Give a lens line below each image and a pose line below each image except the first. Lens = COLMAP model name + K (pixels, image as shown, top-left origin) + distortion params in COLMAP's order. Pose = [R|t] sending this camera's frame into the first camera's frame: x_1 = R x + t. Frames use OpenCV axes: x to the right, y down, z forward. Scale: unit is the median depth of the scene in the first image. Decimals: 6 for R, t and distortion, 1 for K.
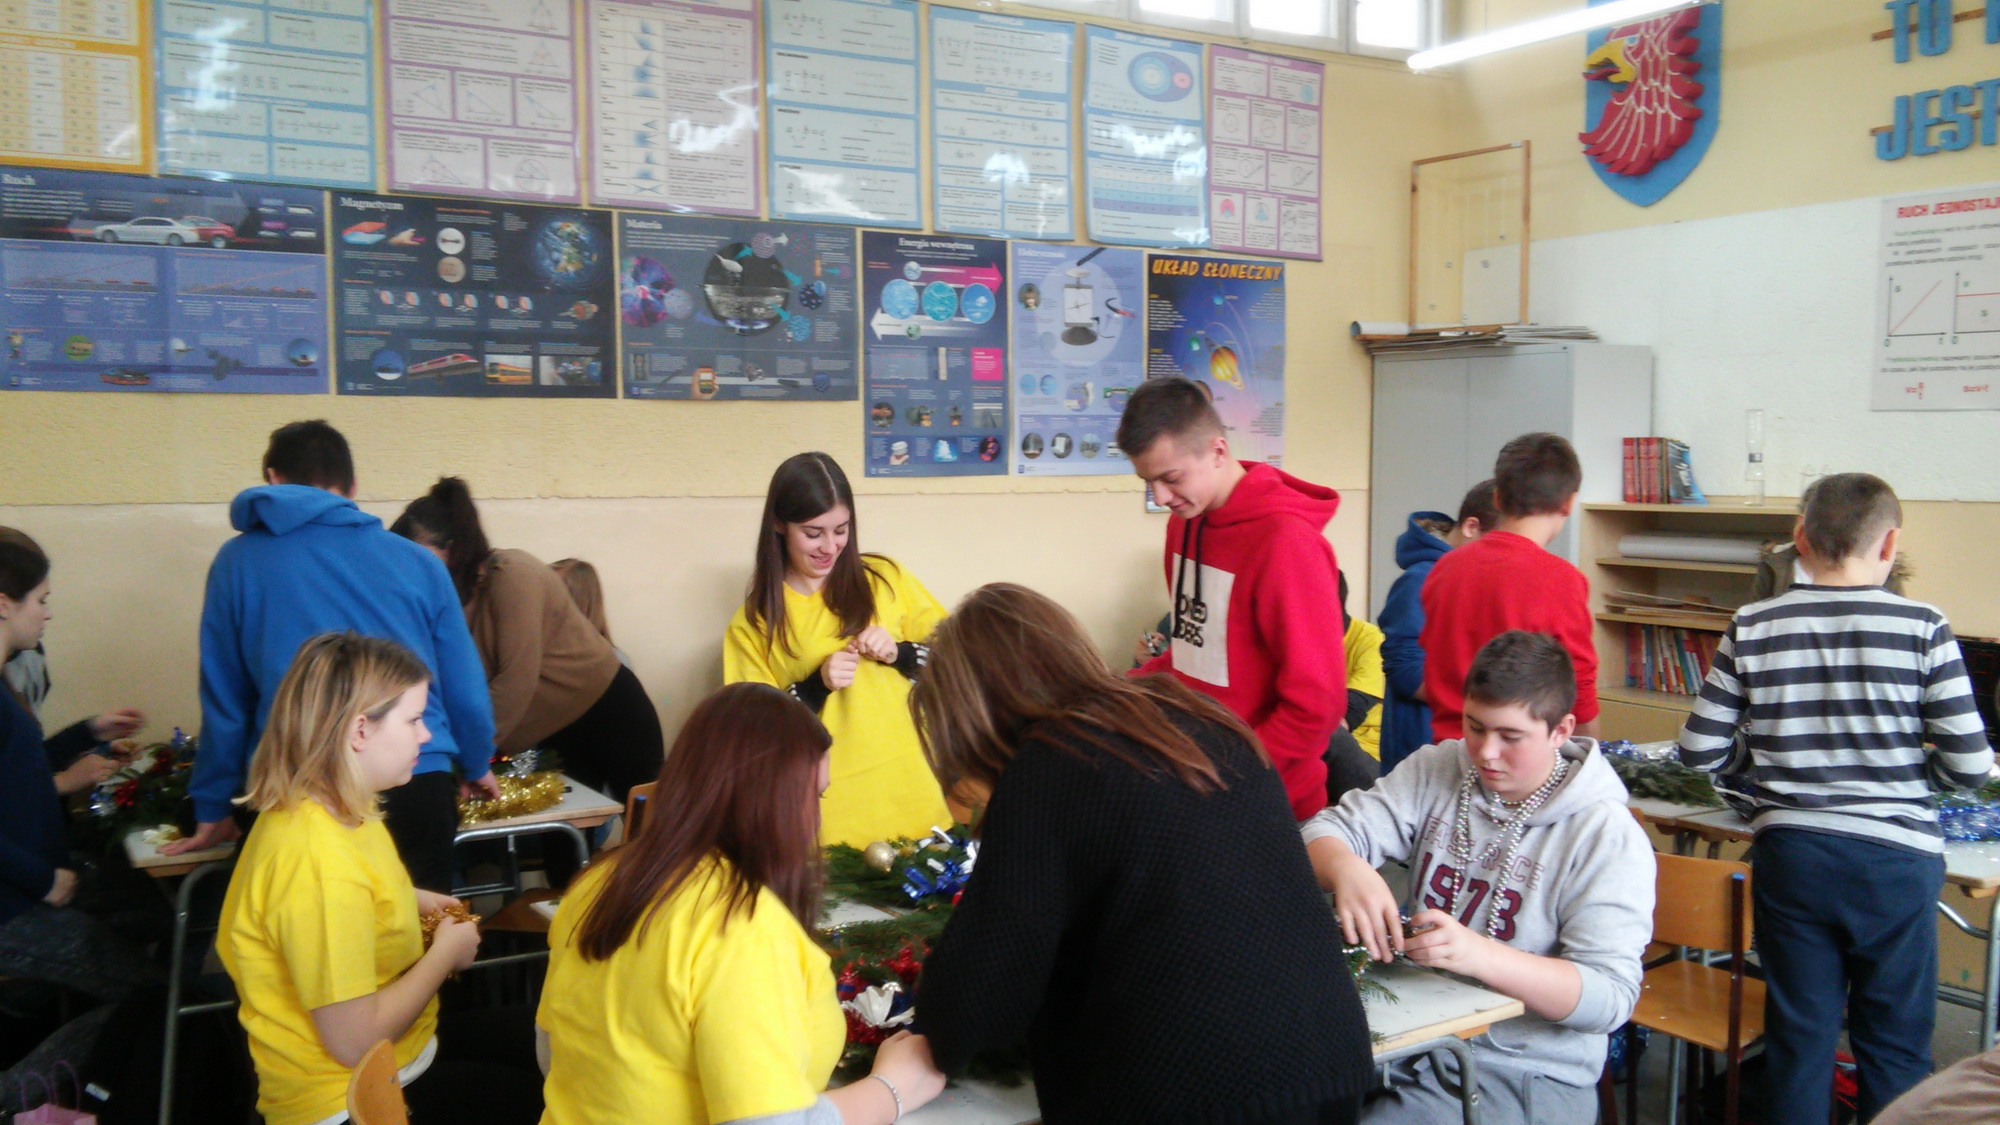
lens RADIAL K [[1777.7, 0, 1000.0], [0, 1777.7, 562.5], [0, 0, 1]] dist [0.103593, -0.198434]
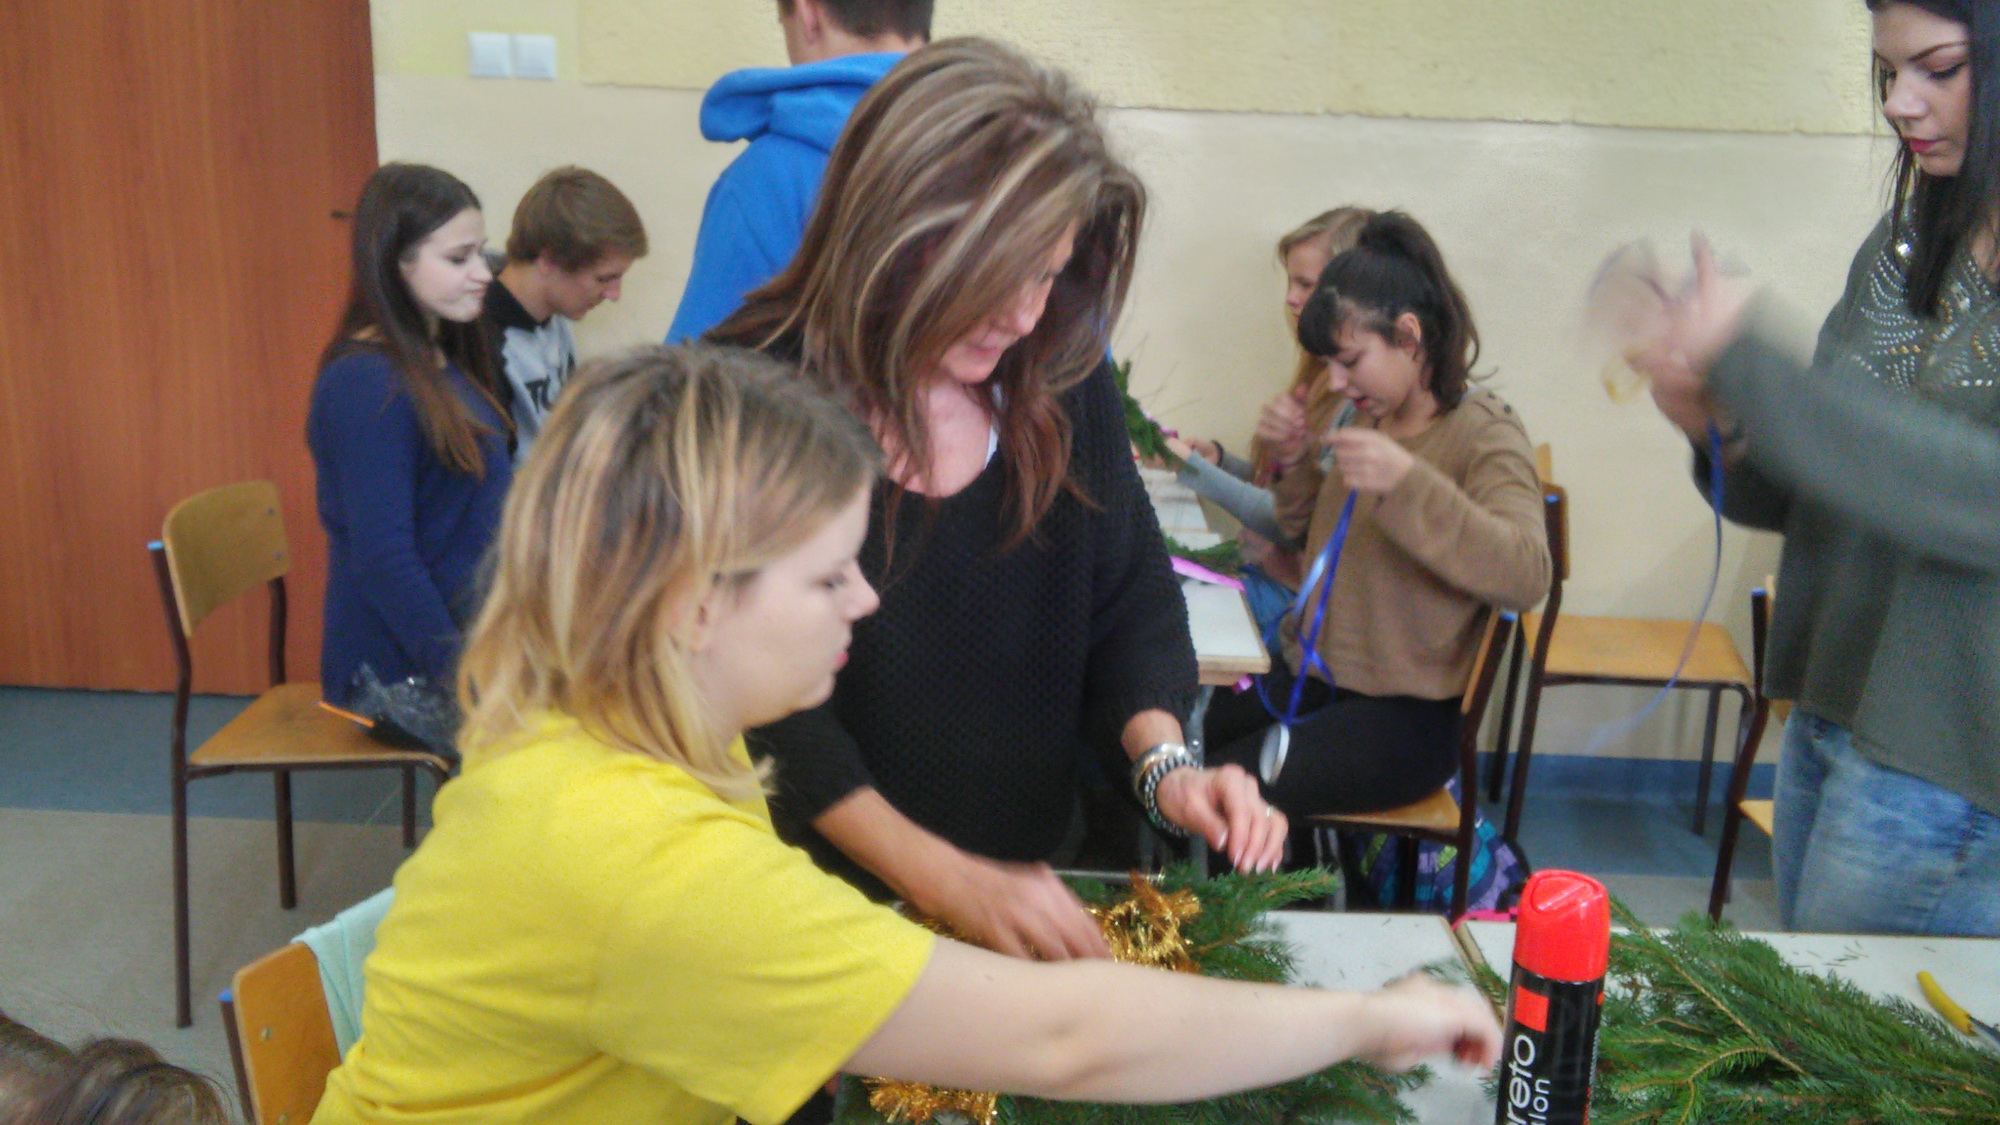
lens RADIAL K [[1777.7, 0, 1000.0], [0, 1777.7, 562.5], [0, 0, 1]] dist [0.103593, -0.198434]
pose [[0.887306, 0.156052, -0.433977, -0.051104], [-0.070641, 0.975896, 0.206486, -0.003149], [0.455739, -0.152560, 0.876942, 0.318159]]
